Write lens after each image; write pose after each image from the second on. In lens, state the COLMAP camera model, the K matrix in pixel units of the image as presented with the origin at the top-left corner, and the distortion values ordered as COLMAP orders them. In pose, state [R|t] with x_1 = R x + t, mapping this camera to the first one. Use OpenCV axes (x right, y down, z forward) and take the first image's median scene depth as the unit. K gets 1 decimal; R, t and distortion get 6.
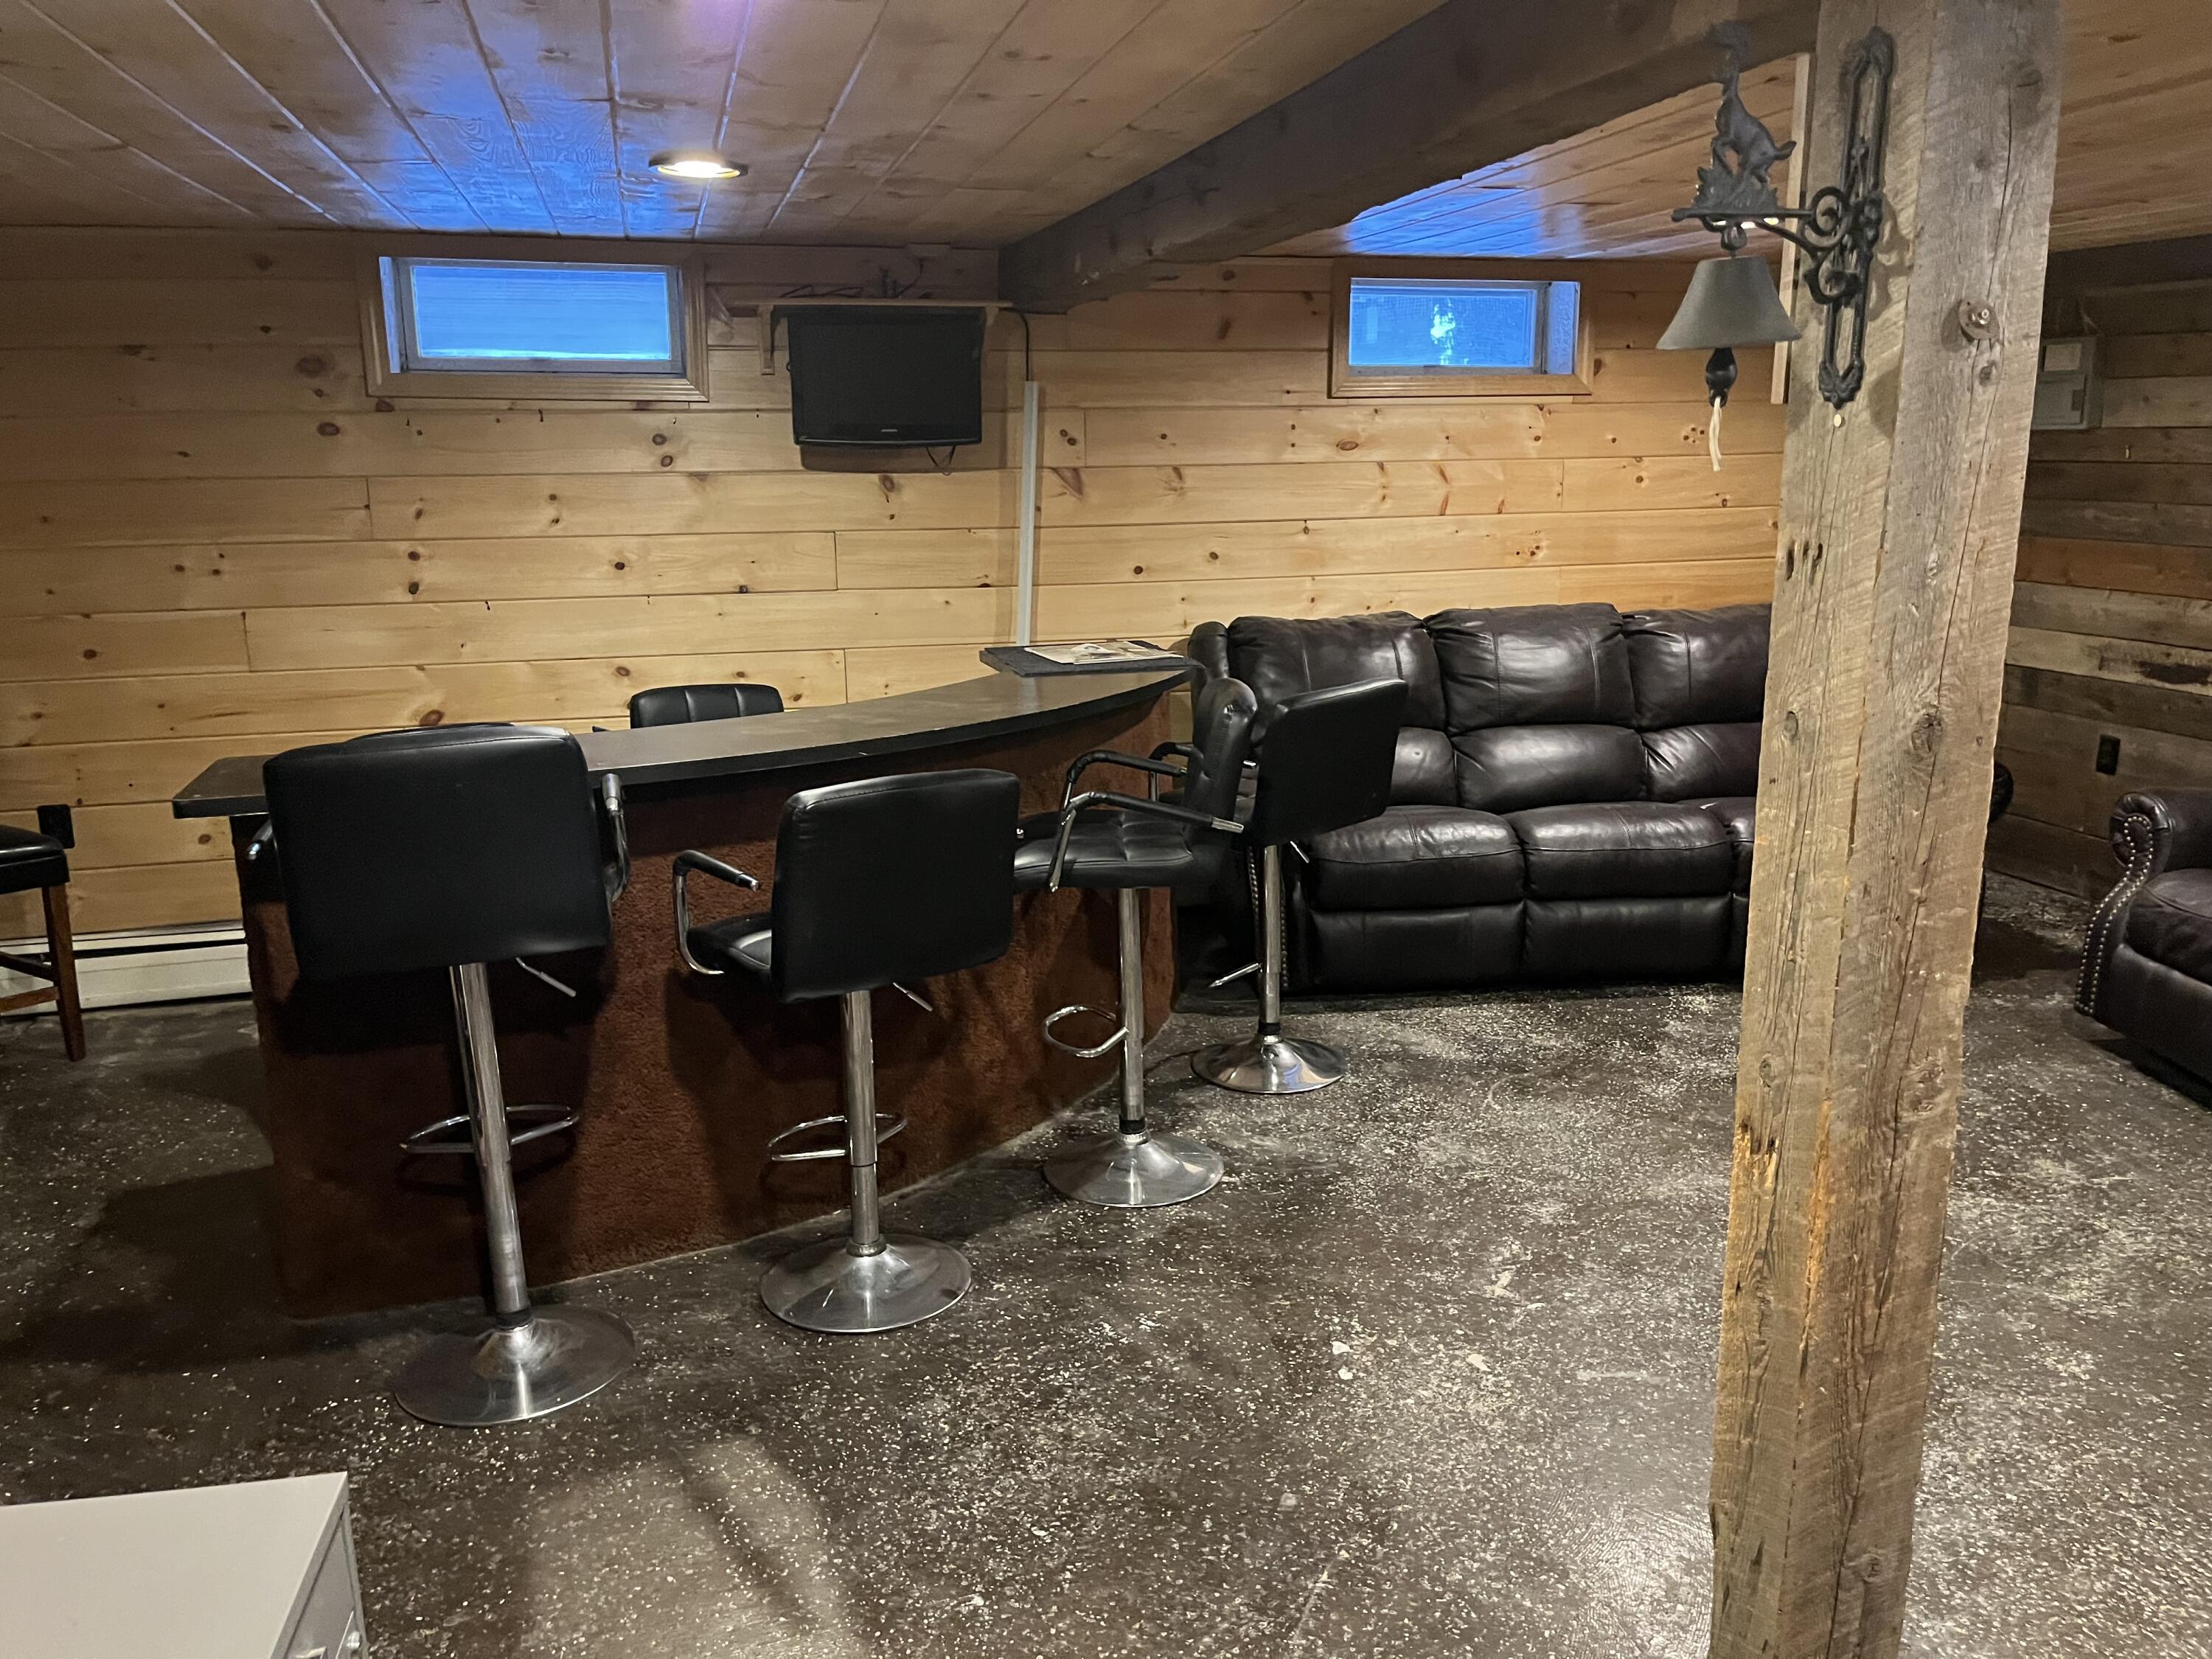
lens RADIAL K [[1666.9, 0, 1086.3], [0, 1666.9, 844.0], [0, 0, 1]] dist [0.066571, -0.097012]
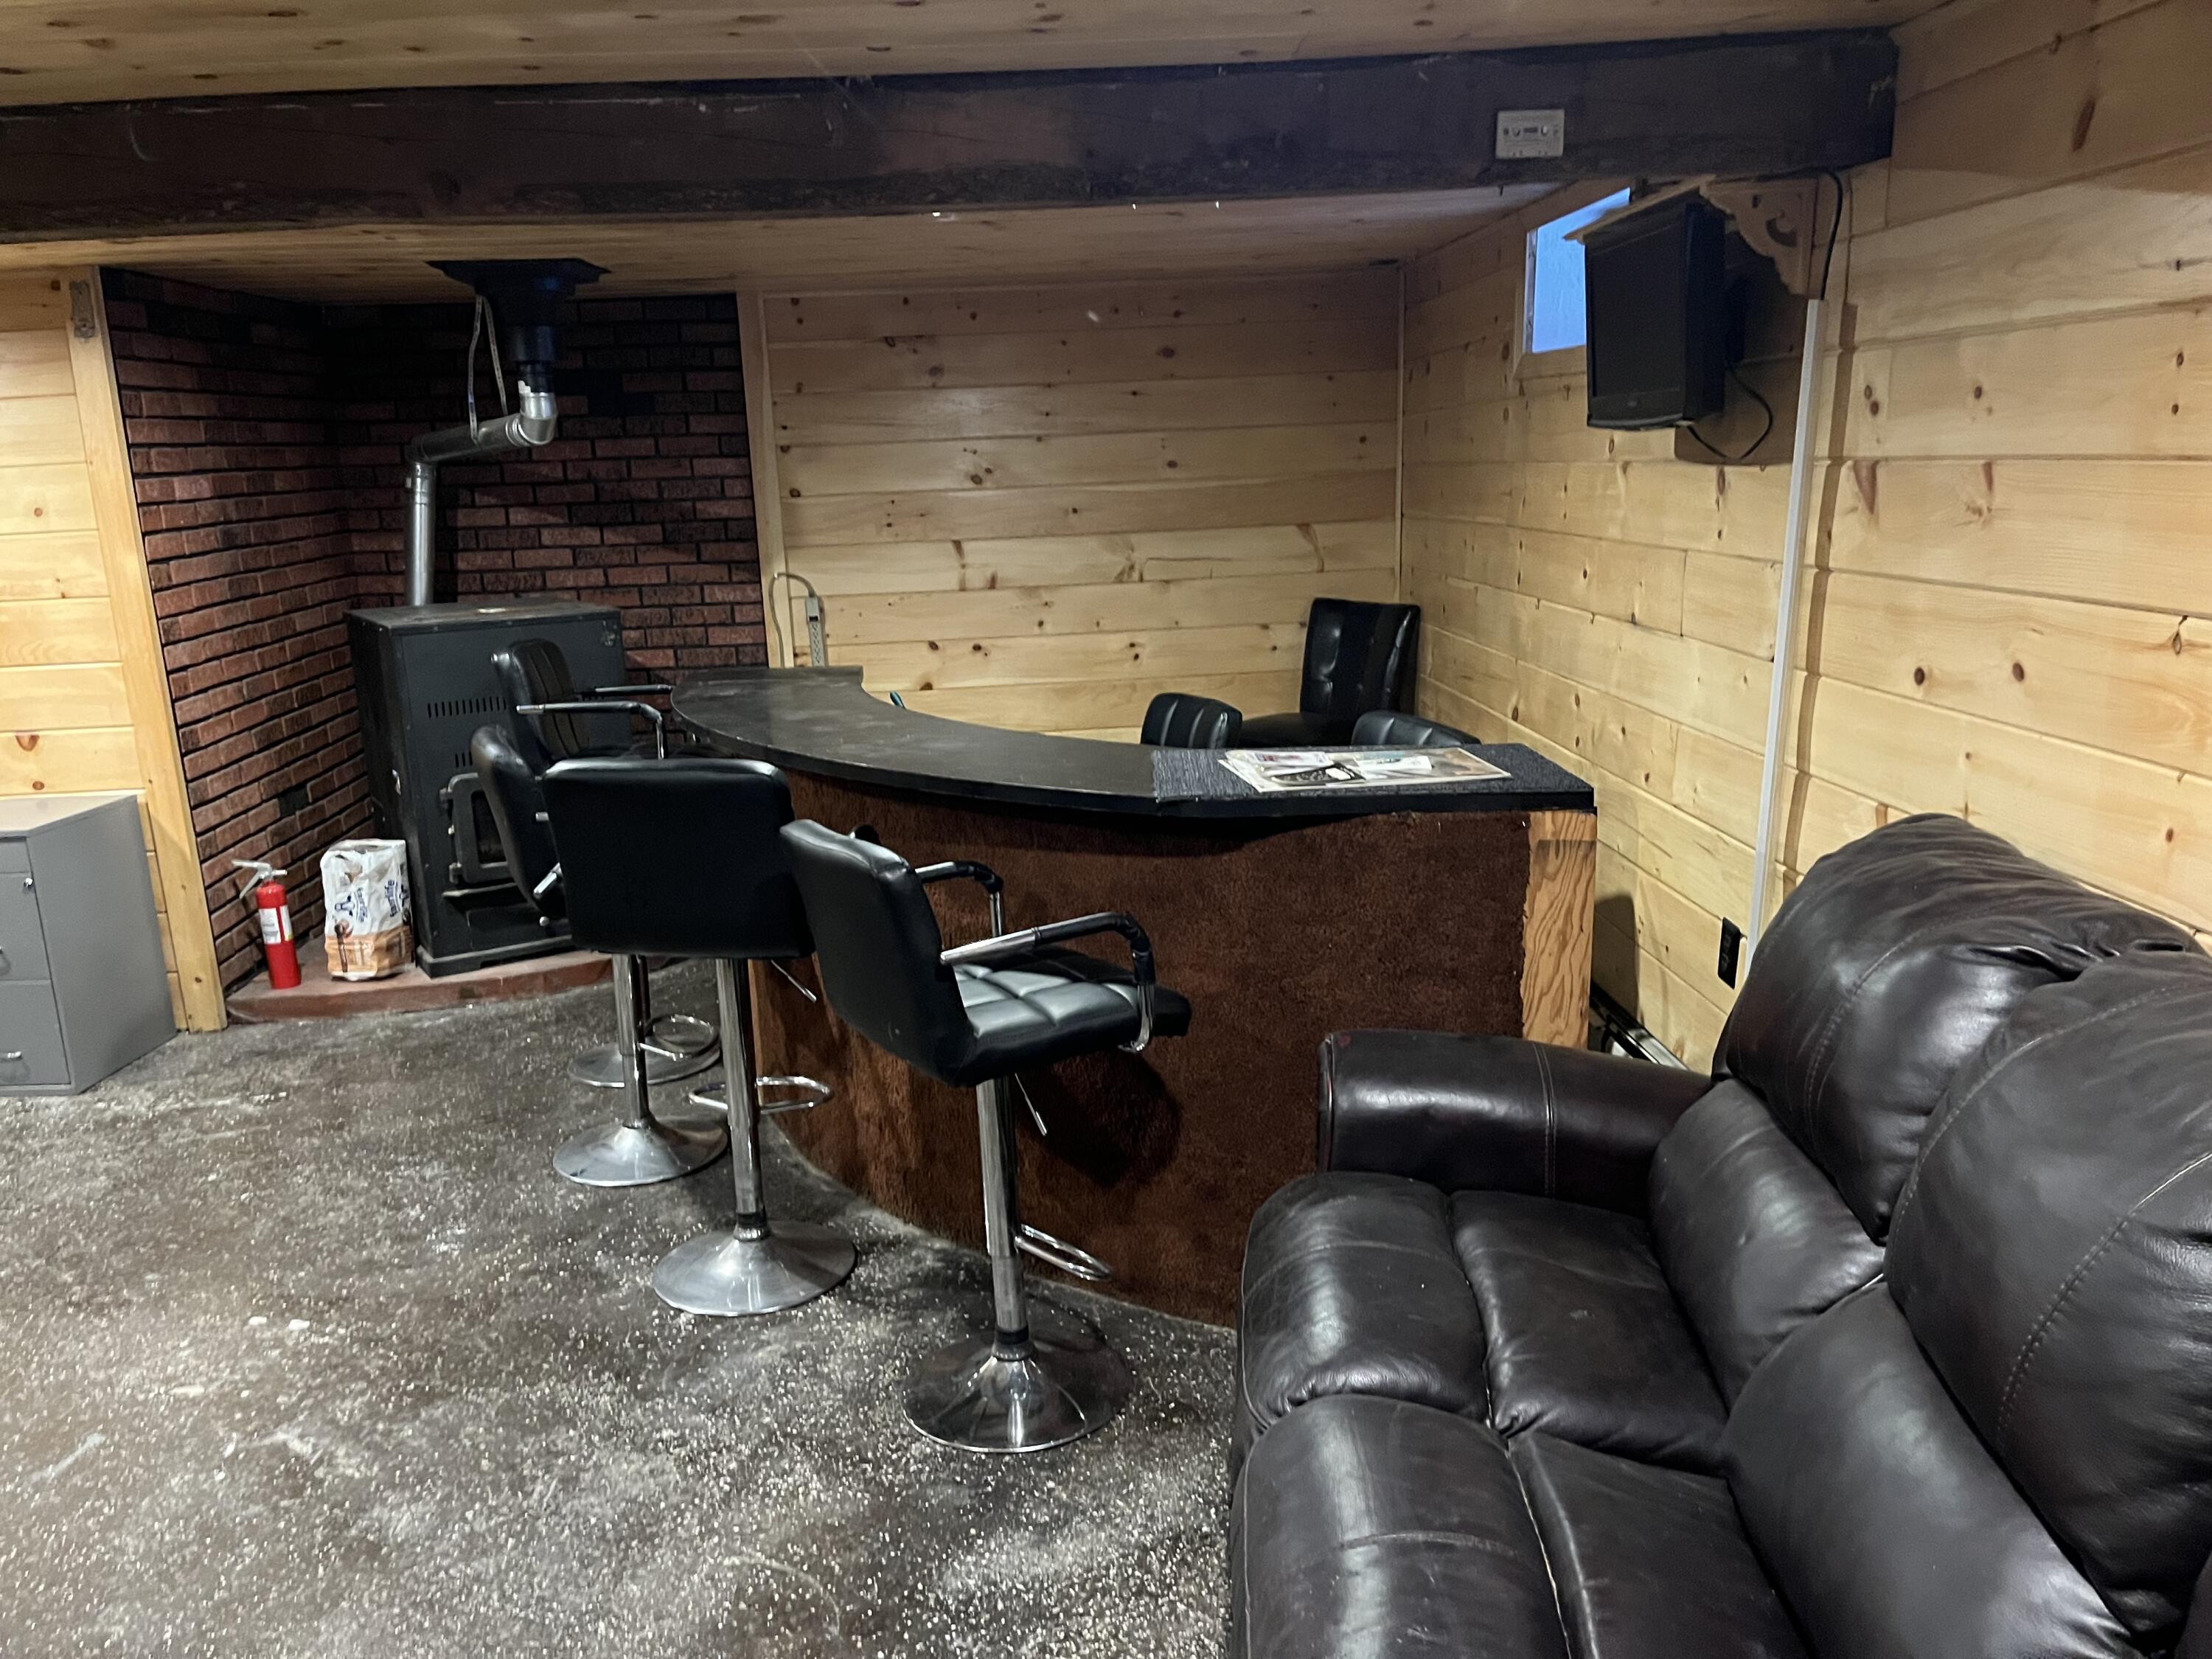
lens RADIAL K [[1666.9, 0, 1086.3], [0, 1666.9, 844.0], [0, 0, 1]] dist [0.066571, -0.097012]
pose [[-0.195146, 0.237728, -0.951527, 0.752176], [-0.187990, 0.943124, 0.274184, -0.283862], [0.962589, 0.232383, -0.139357, 1.171770]]
